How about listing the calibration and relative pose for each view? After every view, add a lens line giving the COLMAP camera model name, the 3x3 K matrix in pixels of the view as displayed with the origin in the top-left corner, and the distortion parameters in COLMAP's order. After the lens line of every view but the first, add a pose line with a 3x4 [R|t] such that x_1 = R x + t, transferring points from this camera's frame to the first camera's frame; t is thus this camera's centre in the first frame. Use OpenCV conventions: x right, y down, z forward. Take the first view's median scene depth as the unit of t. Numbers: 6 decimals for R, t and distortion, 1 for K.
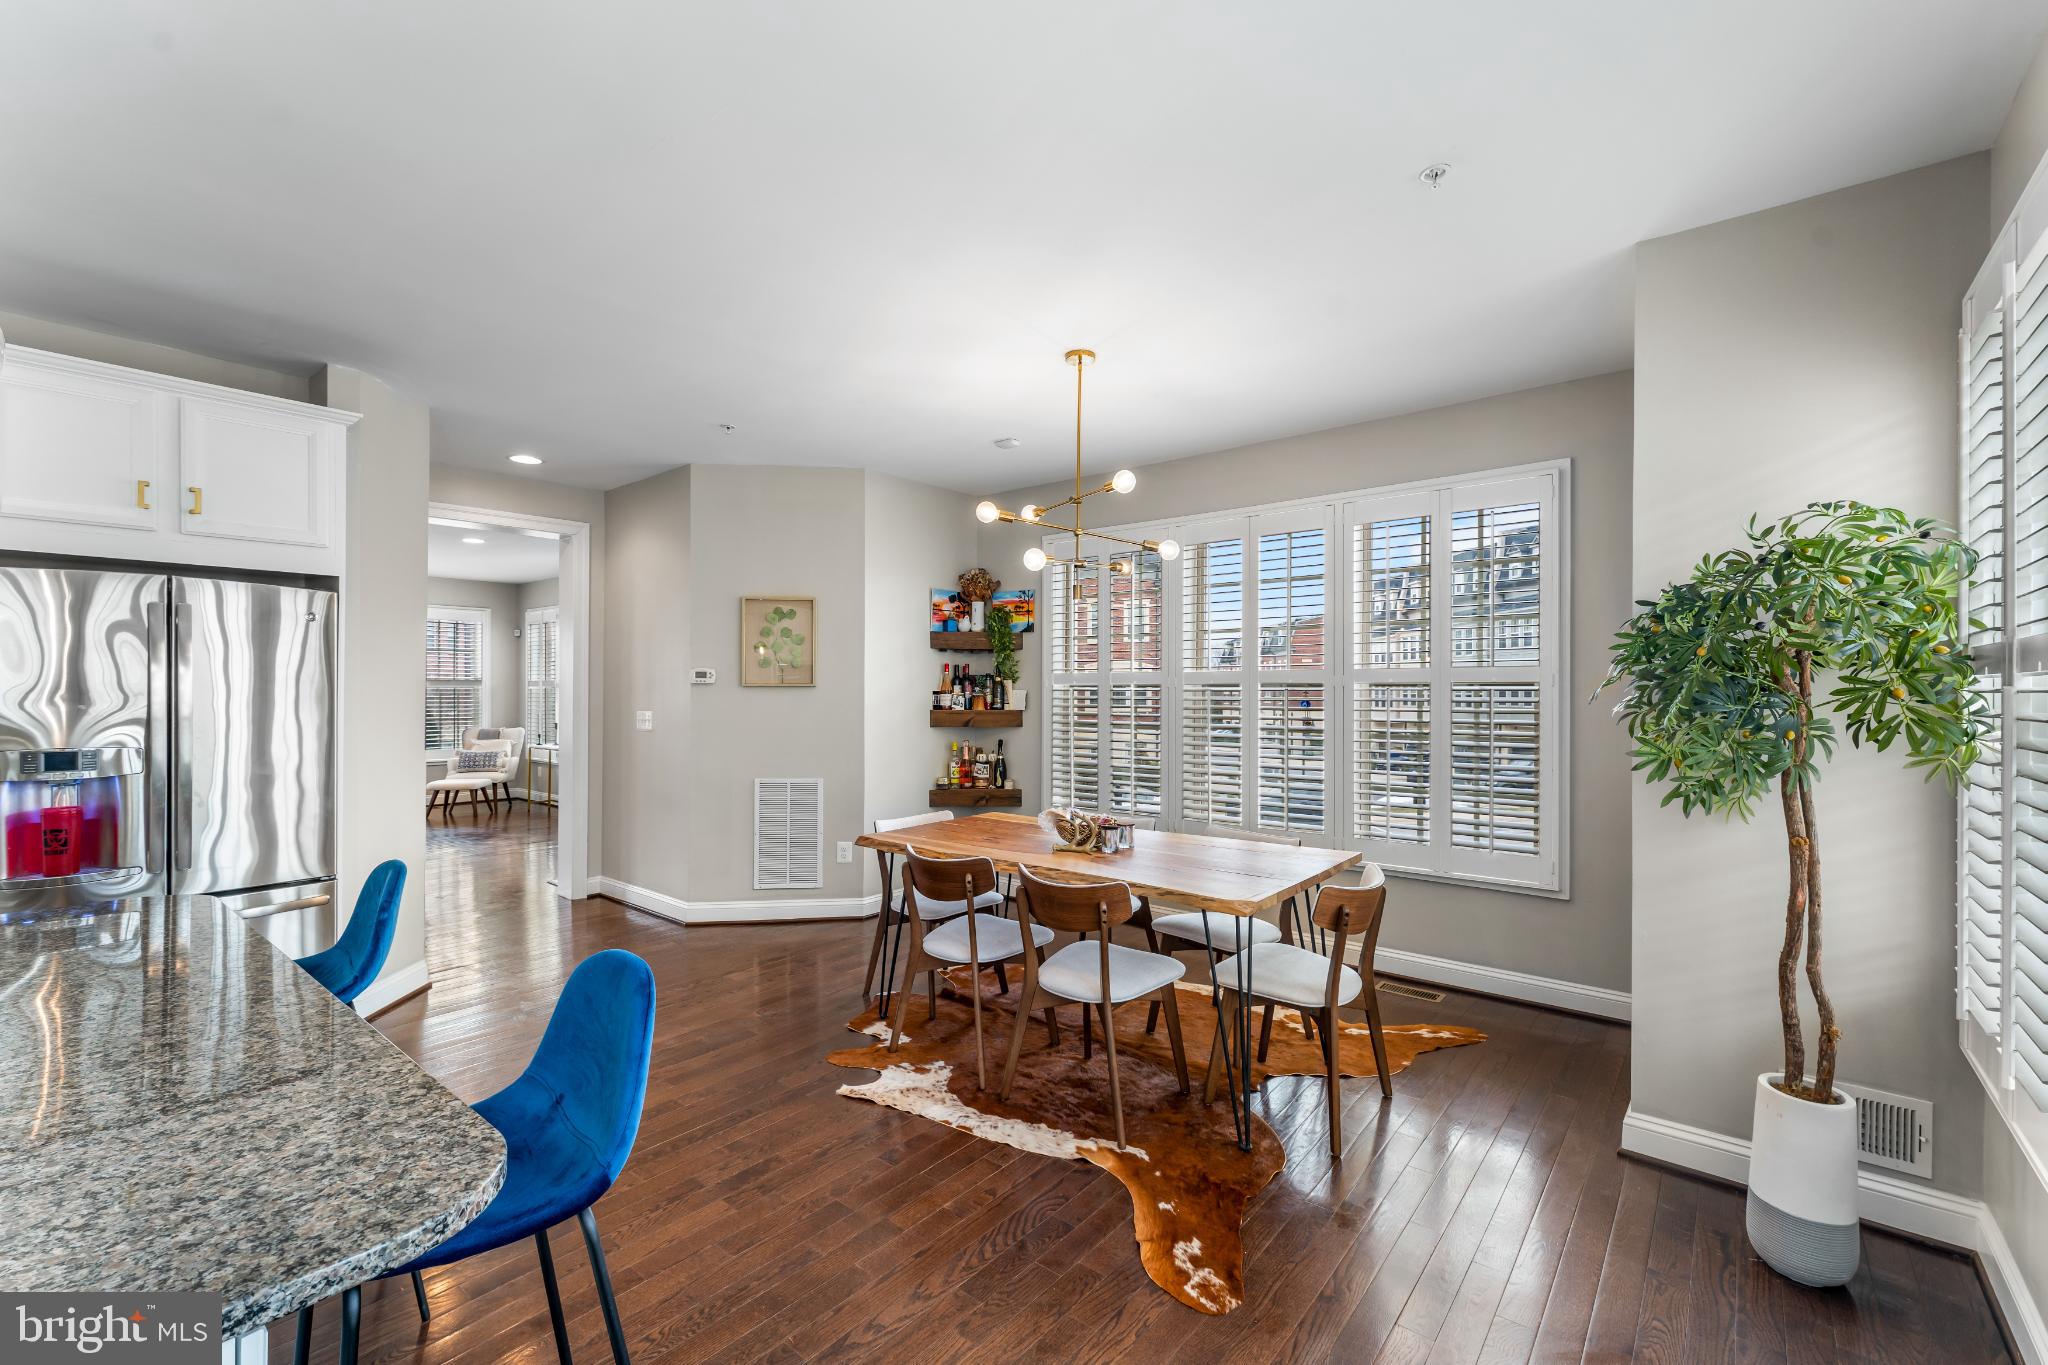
lens RADIAL K [[874.1, 0, 1023.8], [0, 874.1, 684.3], [0, 0, 1]] dist [0.001730, -0.000425]
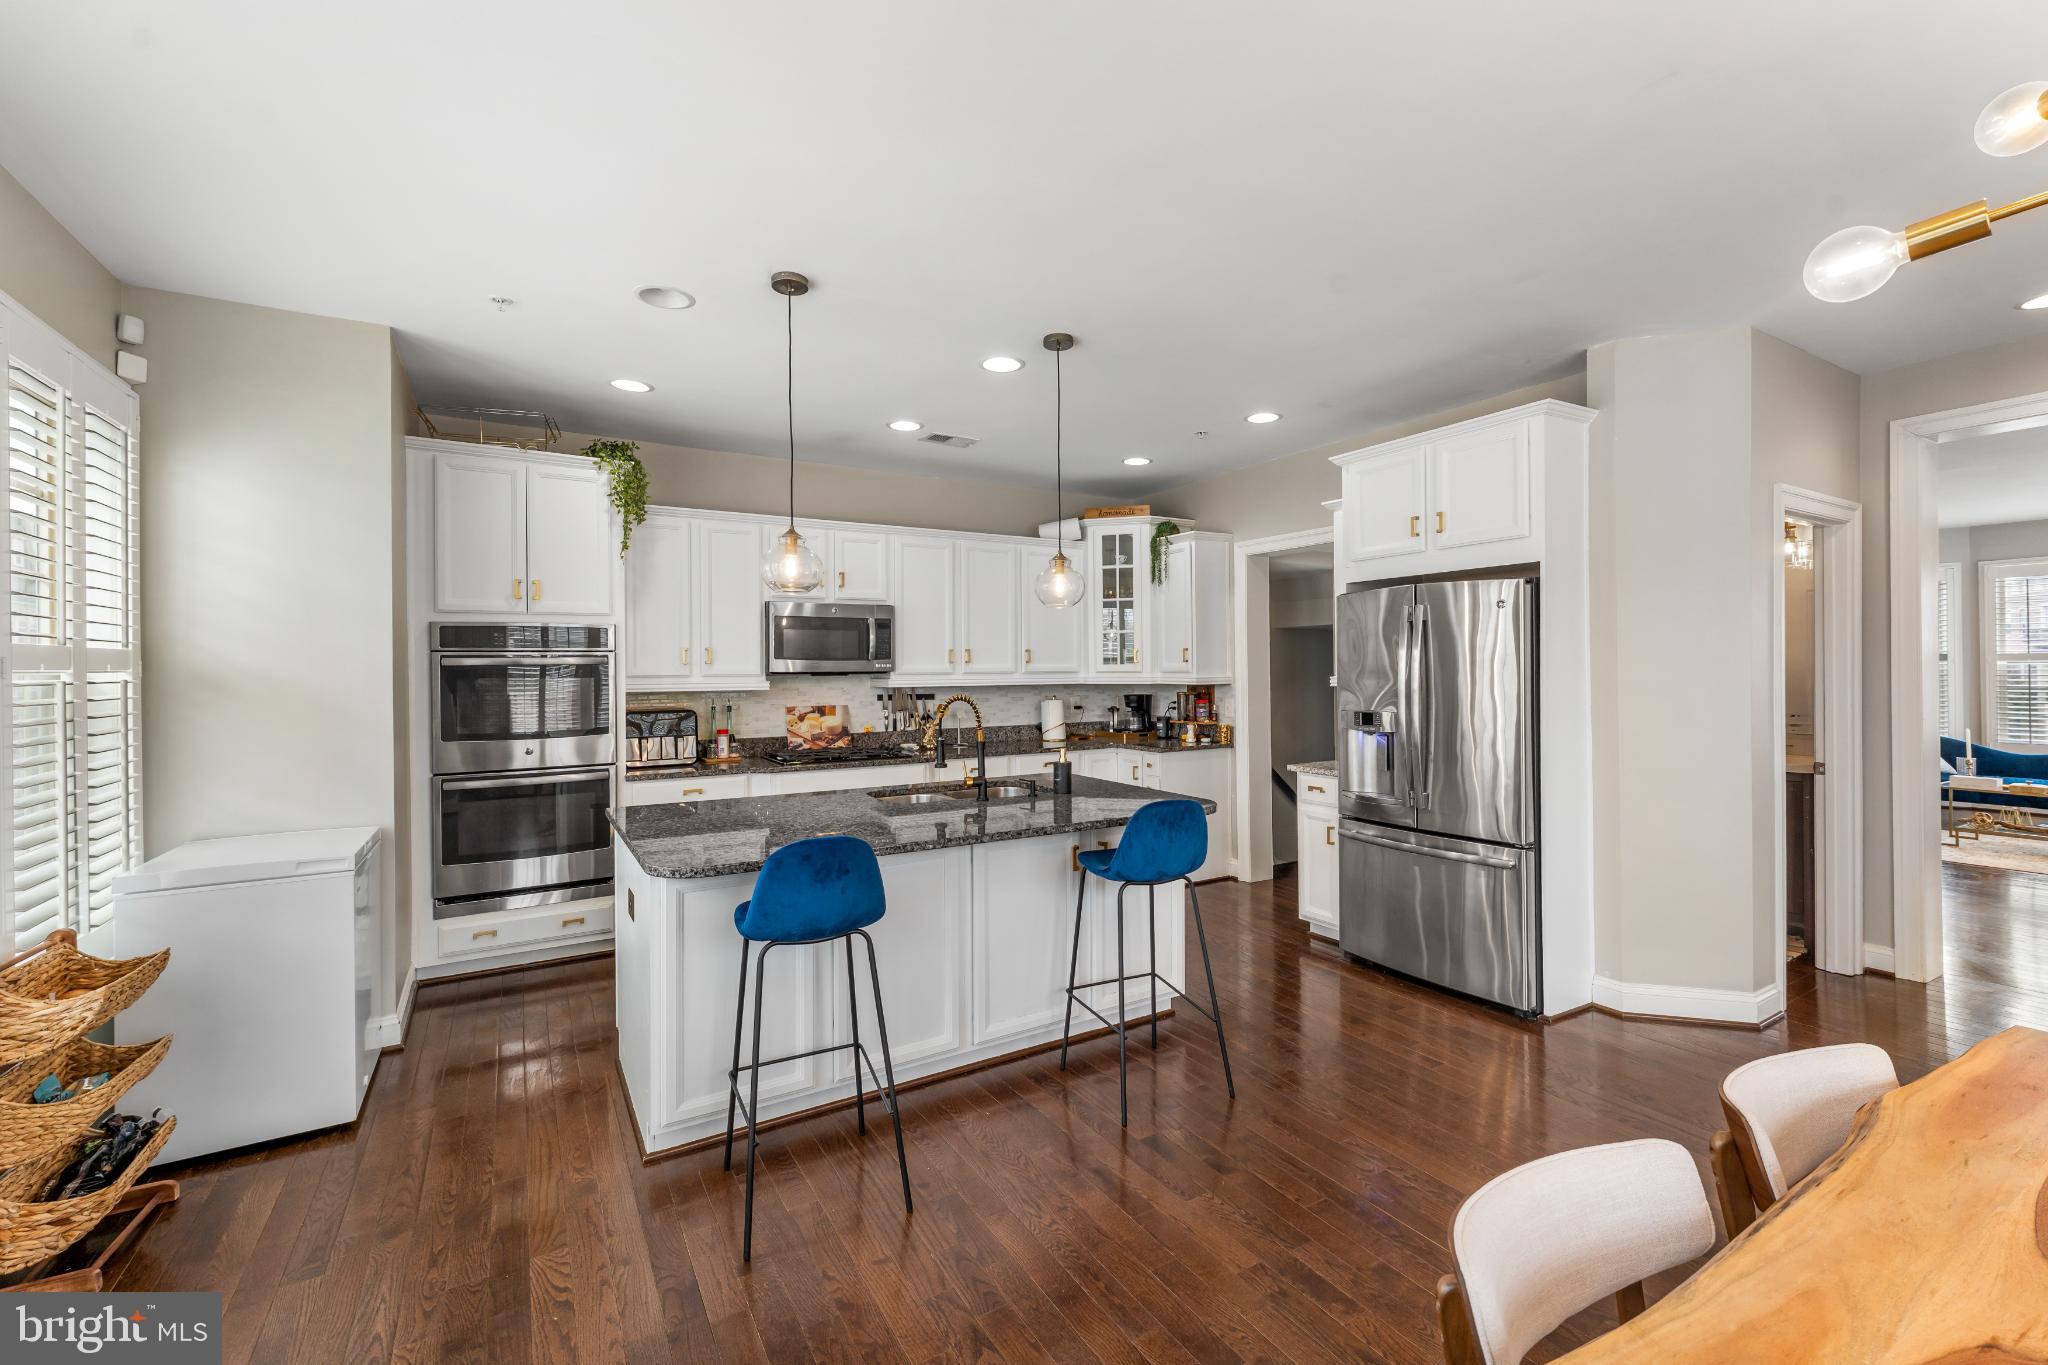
lens RADIAL K [[834.8, 0, 1022.2], [0, 834.8, 669.7], [0, 0, 1]] dist [-0.000439, 0.000485]
pose [[-0.341548, 0.001634, -0.939863, 0.399836], [0.014413, 0.999890, -0.003499, 0.000675], [0.939754, -0.014742, -0.341534, 0.833901]]
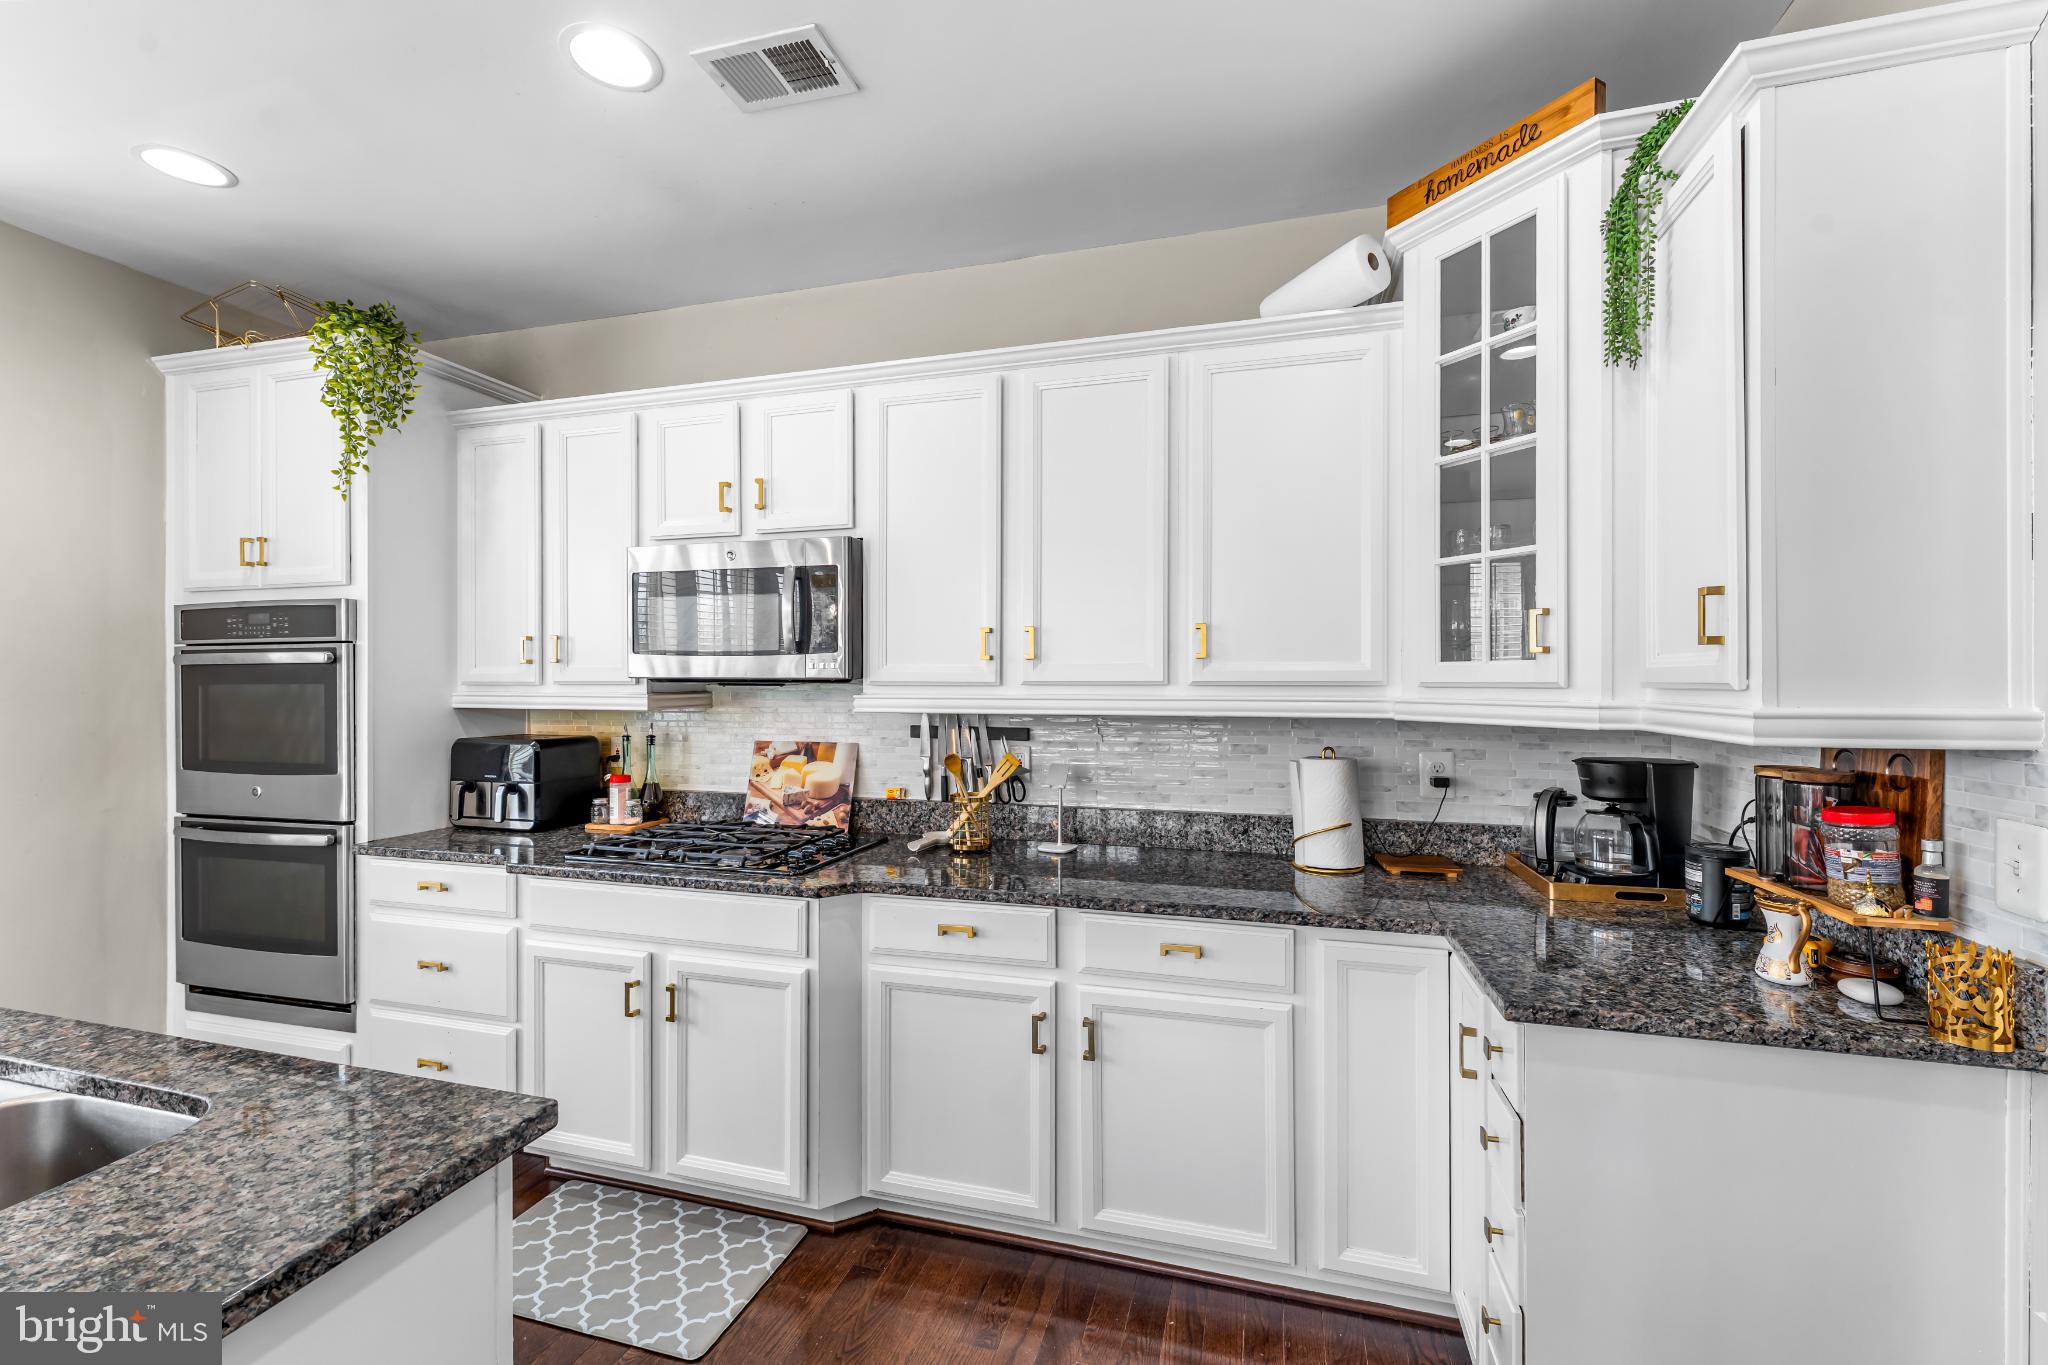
lens RADIAL K [[834.8, 0, 1022.0], [0, 834.8, 682.2], [0, 0, 1]] dist [-0.000439, 0.000485]
pose [[-0.913023, -0.001669, -0.407904, -0.953919], [0.001106, 0.999978, -0.006567, 0.003190], [0.407906, -0.006447, -0.913001, 0.790766]]
